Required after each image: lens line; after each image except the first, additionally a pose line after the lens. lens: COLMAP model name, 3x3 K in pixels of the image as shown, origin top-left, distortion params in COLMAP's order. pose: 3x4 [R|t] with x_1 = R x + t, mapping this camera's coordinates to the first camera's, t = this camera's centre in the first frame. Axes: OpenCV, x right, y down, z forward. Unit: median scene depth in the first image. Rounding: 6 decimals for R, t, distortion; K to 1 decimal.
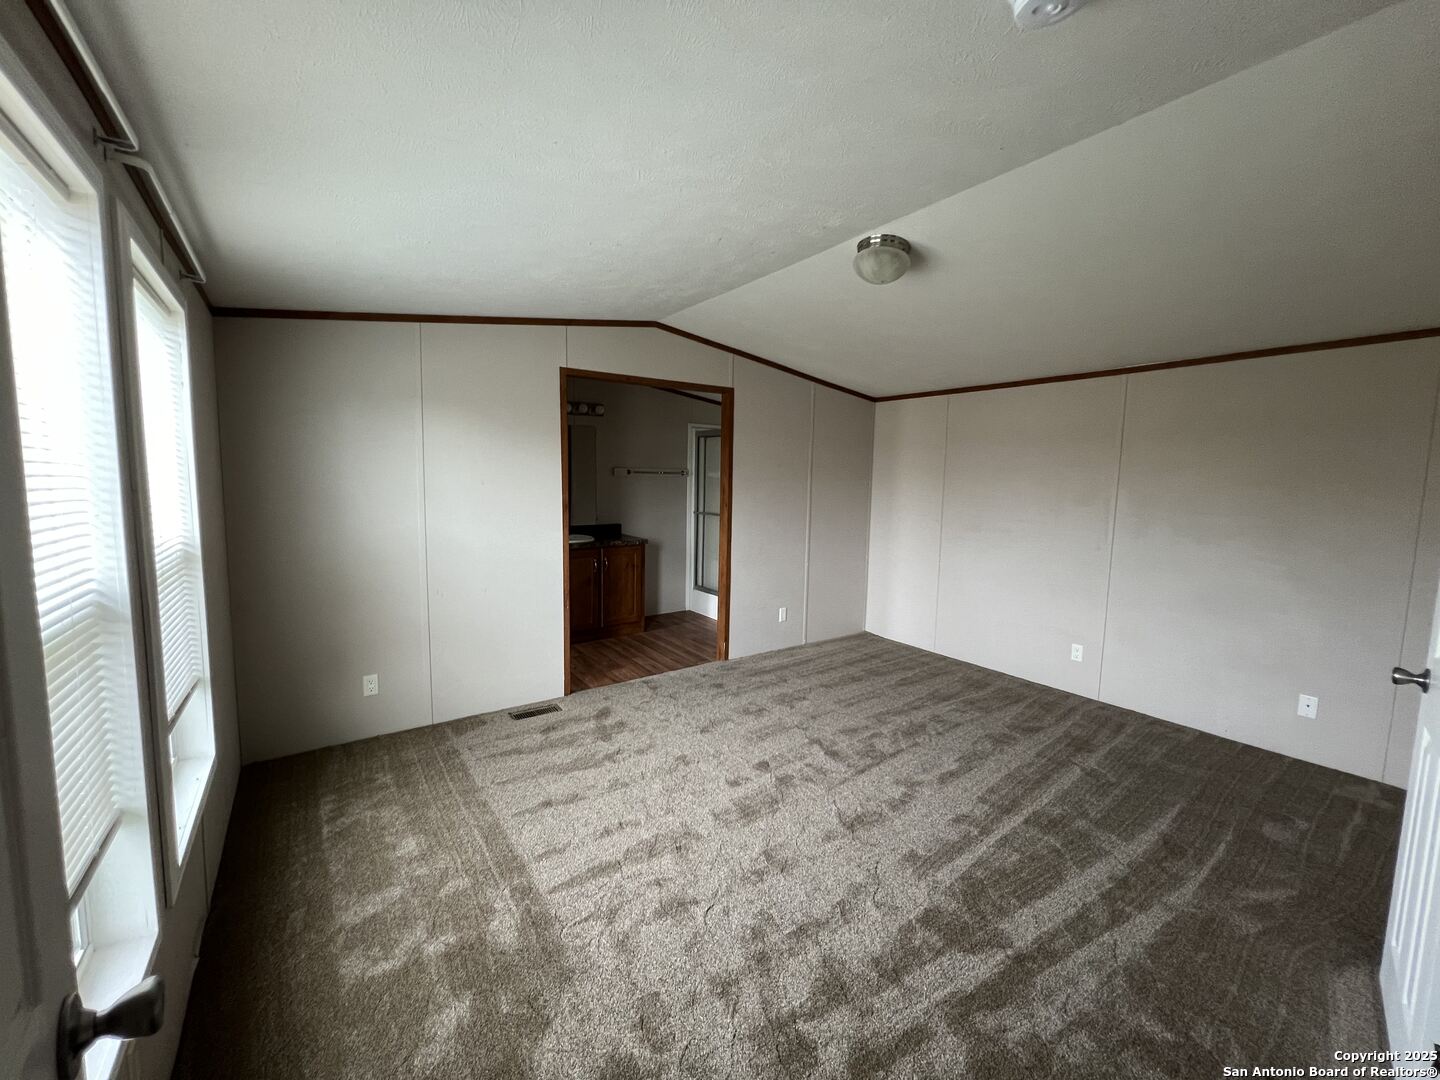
lens RADIAL K [[575.6, 0, 715.7], [0, 575.6, 534.9], [0, 0, 1]] dist [-0.004096, 0.001555]
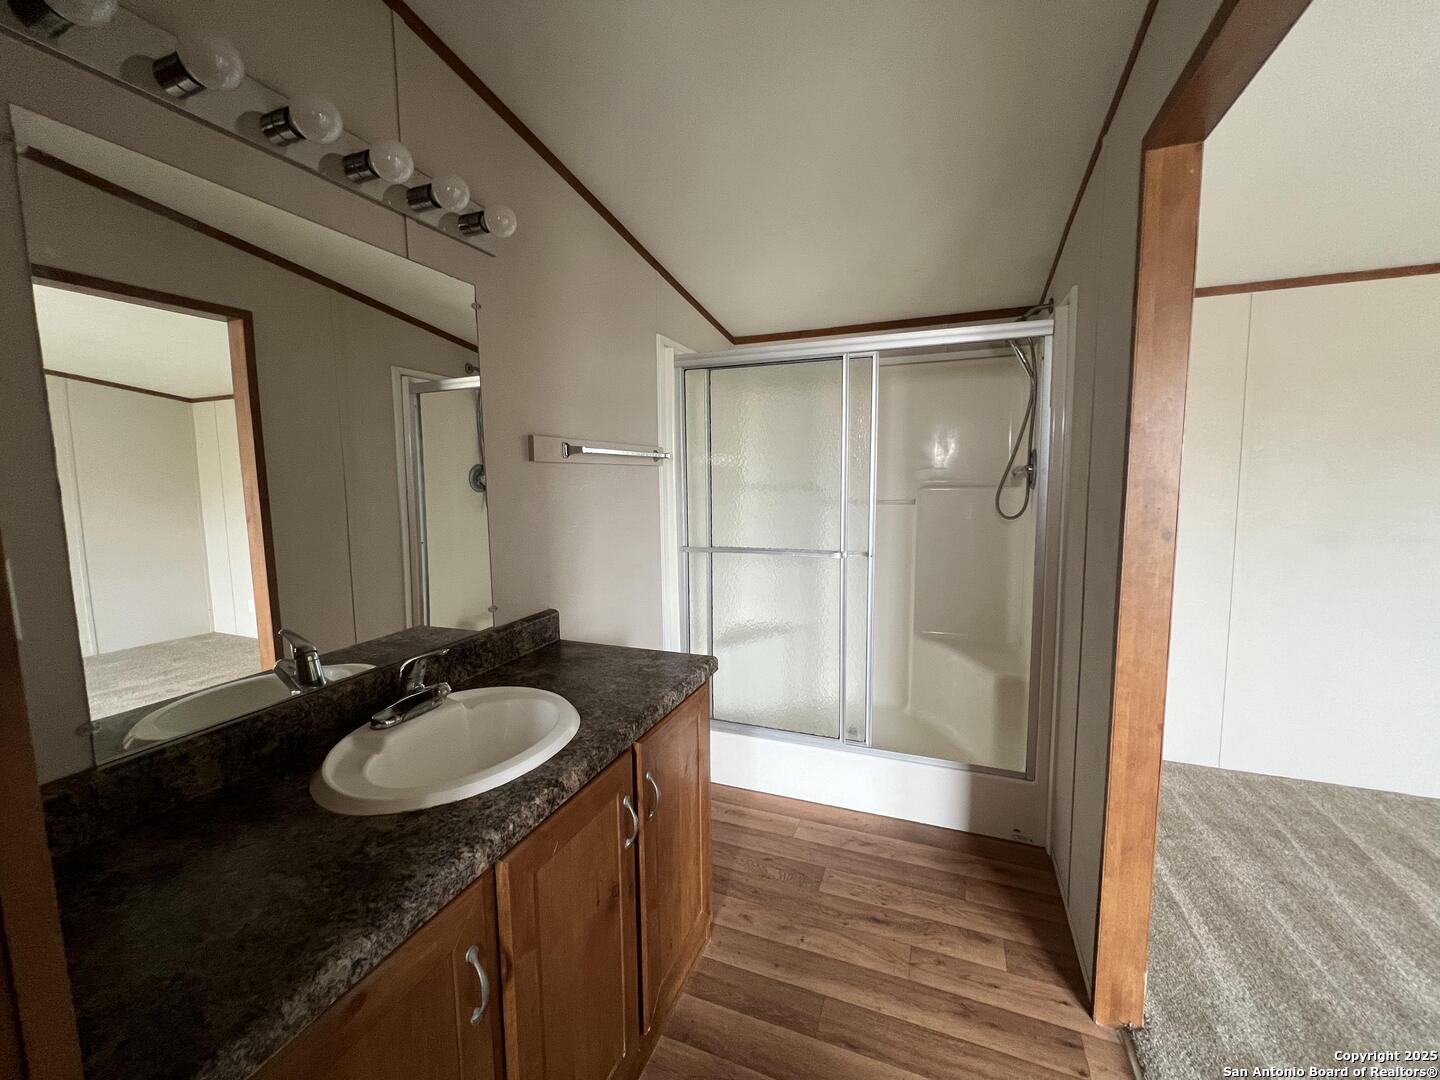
lens RADIAL K [[577.0, 0, 714.0], [0, 577.0, 538.0], [0, 0, 1]] dist [-0.002608, 0.000514]
pose [[0.842469, -0.084696, 0.532046, -0.247159], [0.083831, 0.996145, 0.025833, -0.057454], [-0.532183, 0.022838, 0.846321, 0.642551]]
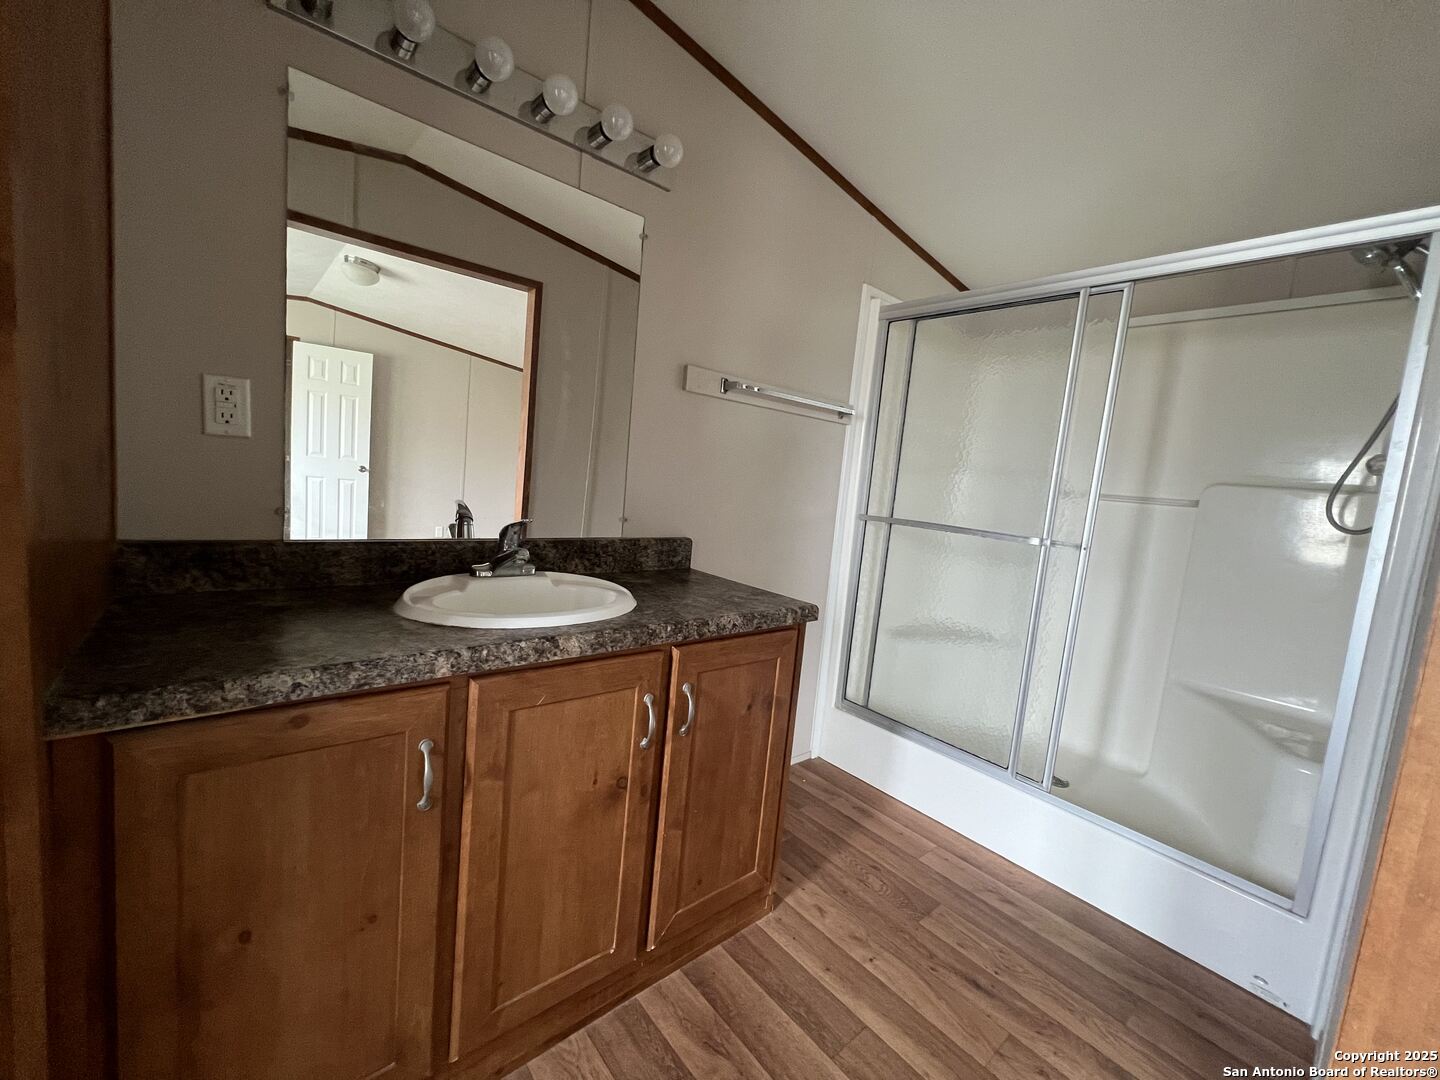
lens RADIAL K [[577.0, 0, 712.1], [0, 577.0, 535.8], [0, 0, 1]] dist [-0.002608, 0.000514]
pose [[0.993908, 0.064272, 0.089527, -0.173742], [-0.065059, 0.997864, 0.005891, -0.022379], [-0.088958, -0.011680, 0.995967, 0.632351]]
